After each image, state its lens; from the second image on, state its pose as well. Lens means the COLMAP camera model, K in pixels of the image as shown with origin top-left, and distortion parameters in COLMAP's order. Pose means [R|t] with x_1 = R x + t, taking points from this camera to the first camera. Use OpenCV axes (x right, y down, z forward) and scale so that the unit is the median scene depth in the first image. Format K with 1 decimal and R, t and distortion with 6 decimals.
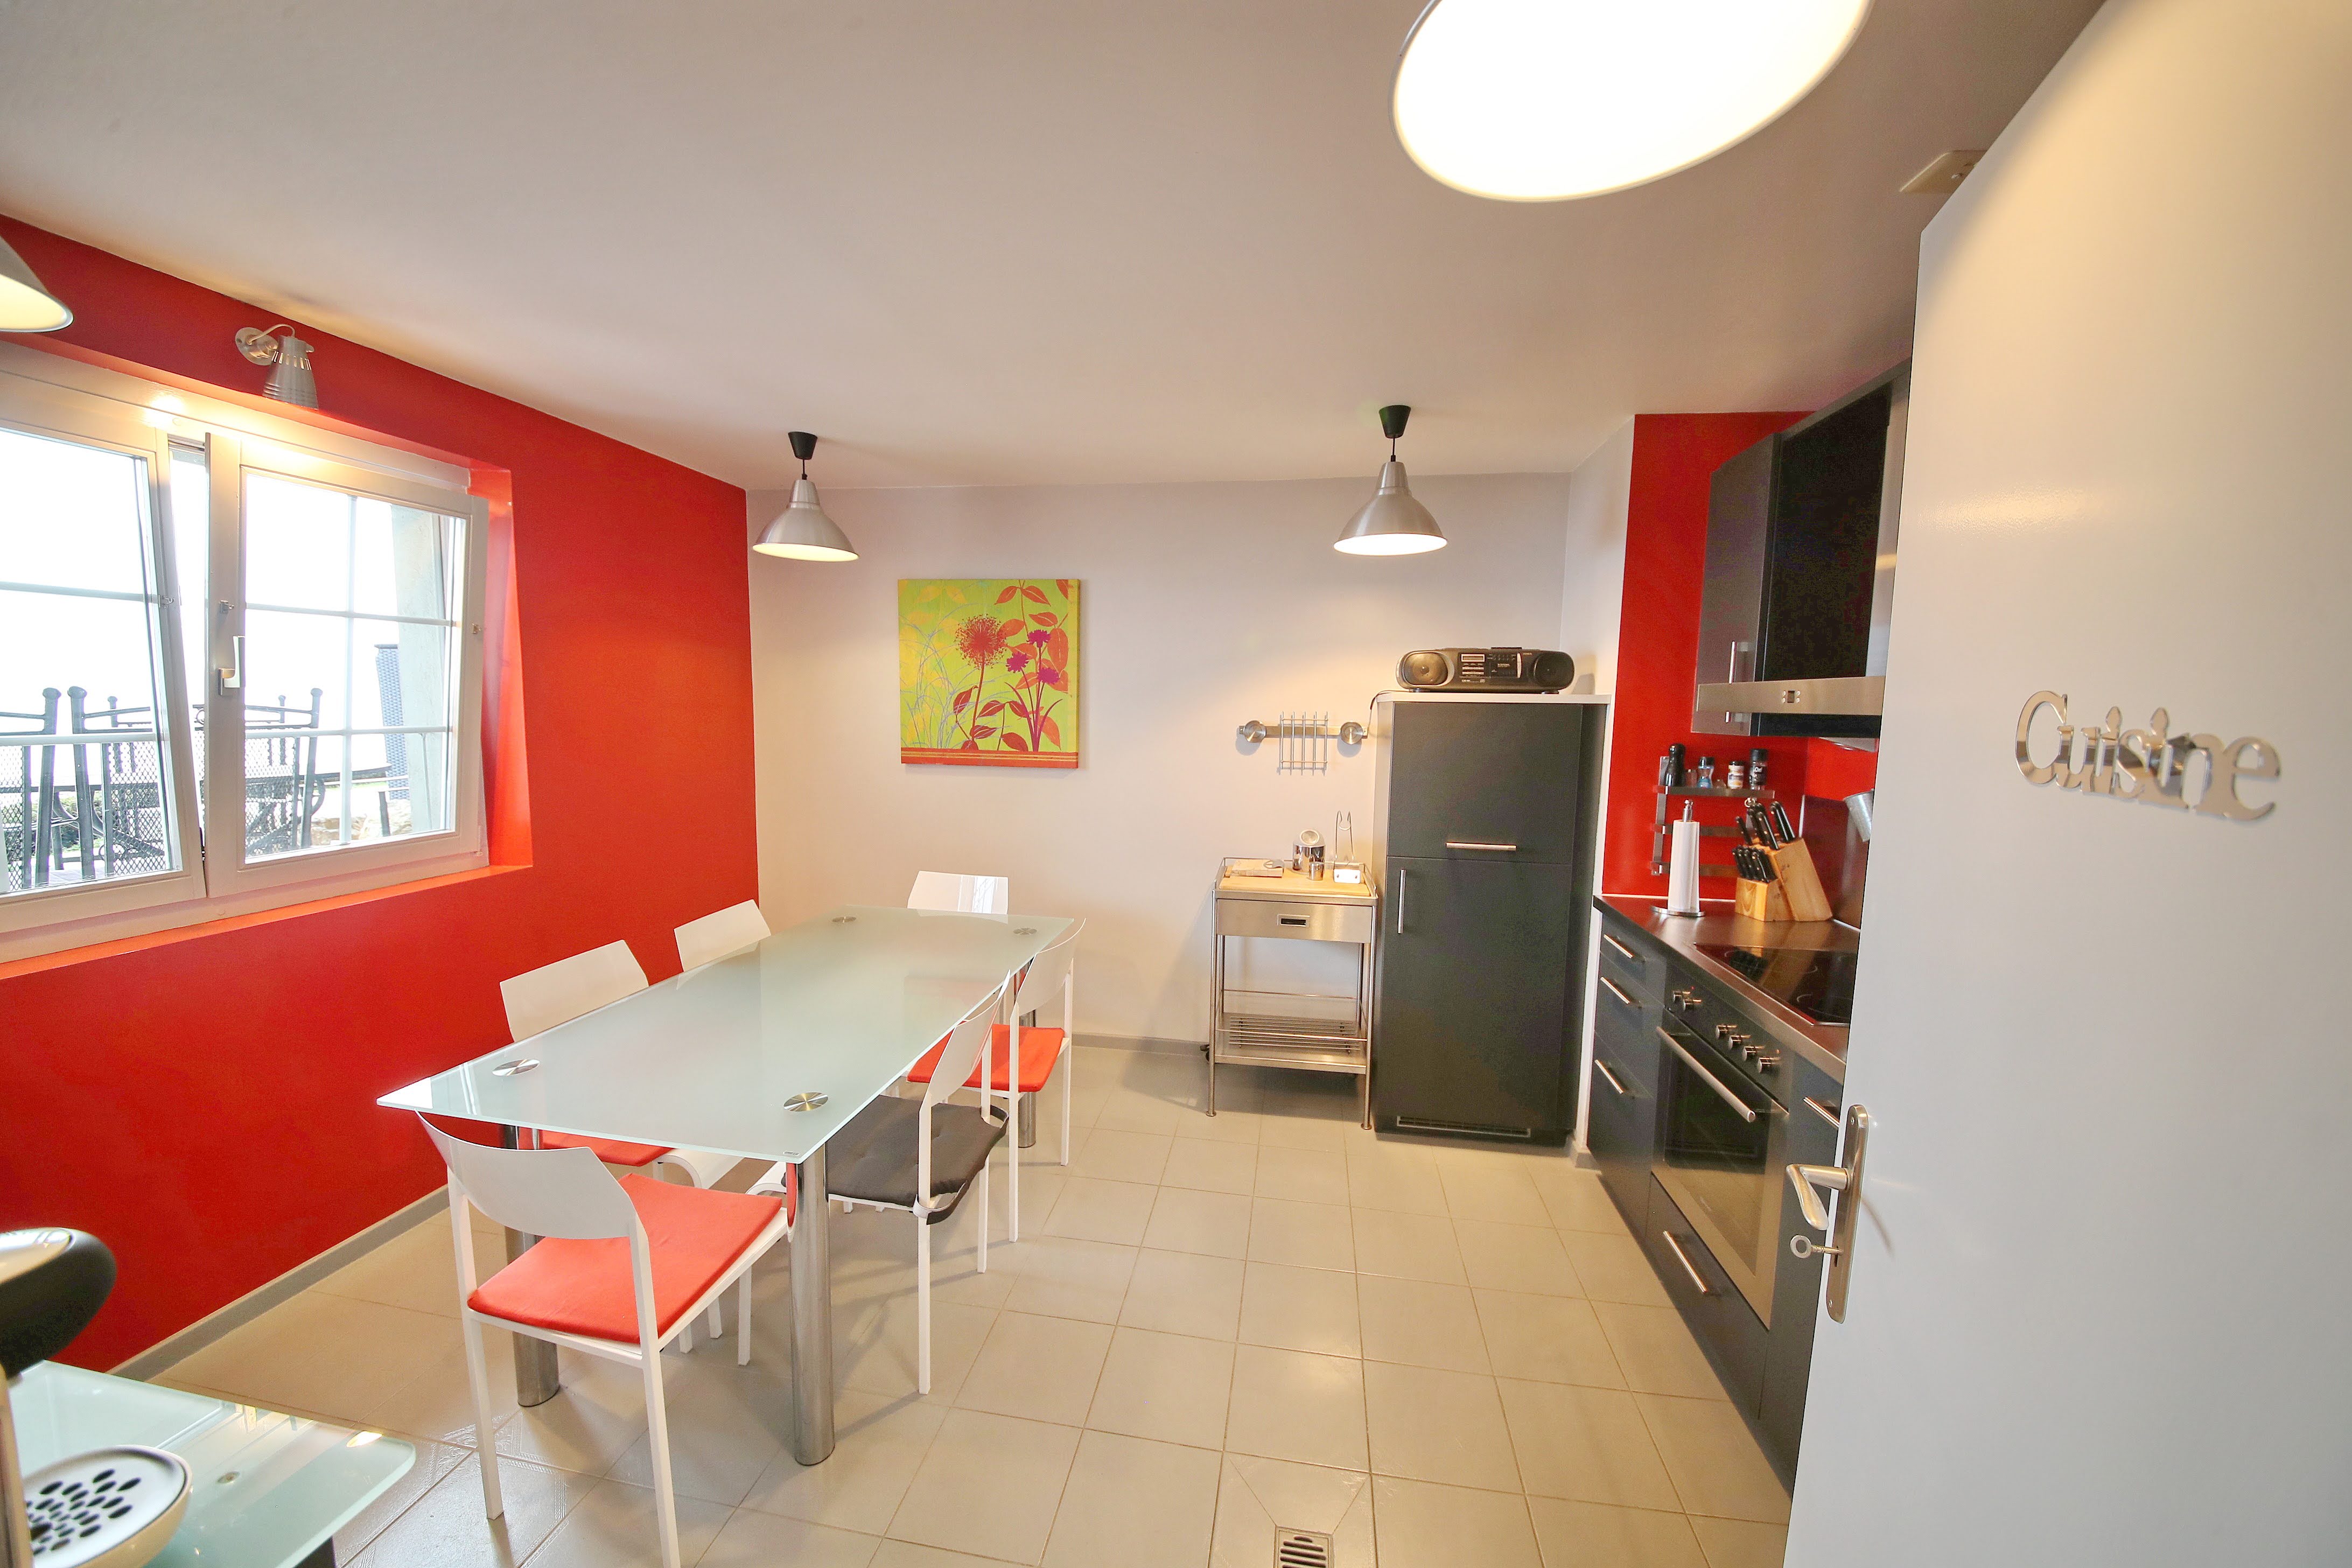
lens RADIAL K [[846.8, 0, 1178.4], [0, 846.8, 788.2], [0, 0, 1]] dist [0.025559, -0.027257]
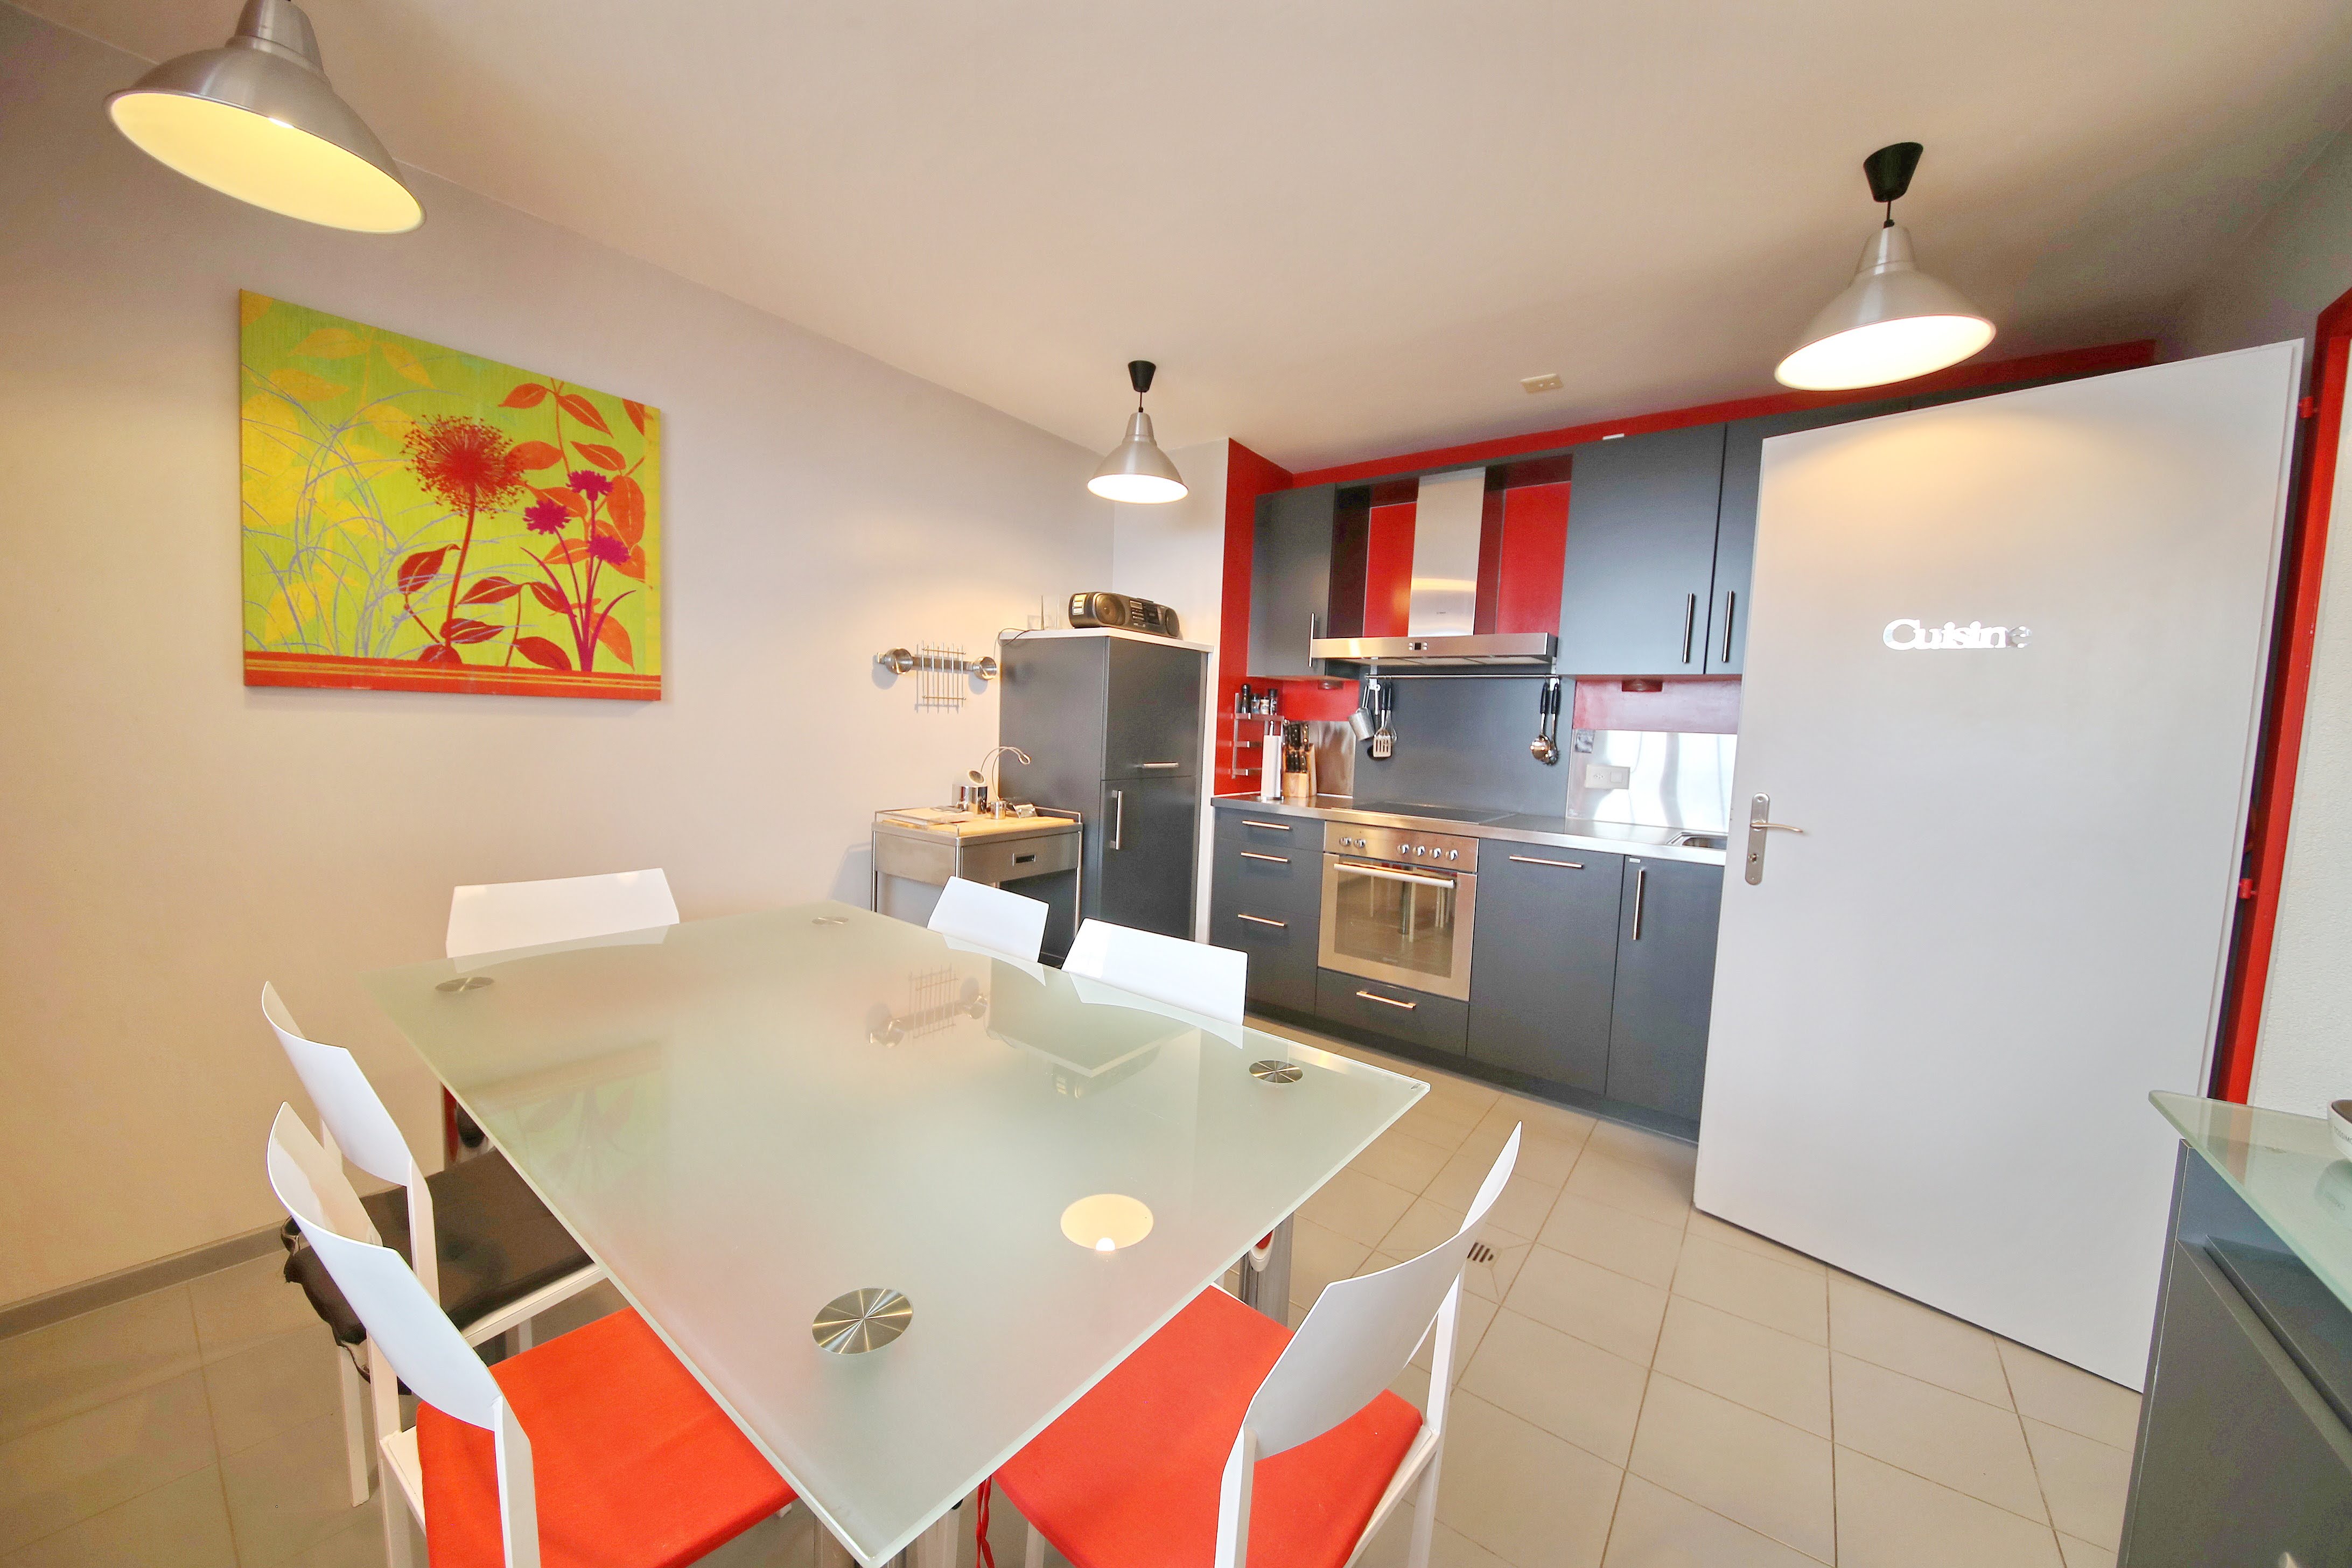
lens RADIAL K [[846.8, 0, 1178.4], [0, 846.8, 788.2], [0, 0, 1]] dist [0.025559, -0.027257]
pose [[0.451861, -0.068555, 0.889450, -0.529917], [0.052094, 0.997369, 0.050408, 0.031969], [-0.890566, 0.023558, 0.454243, 0.345976]]
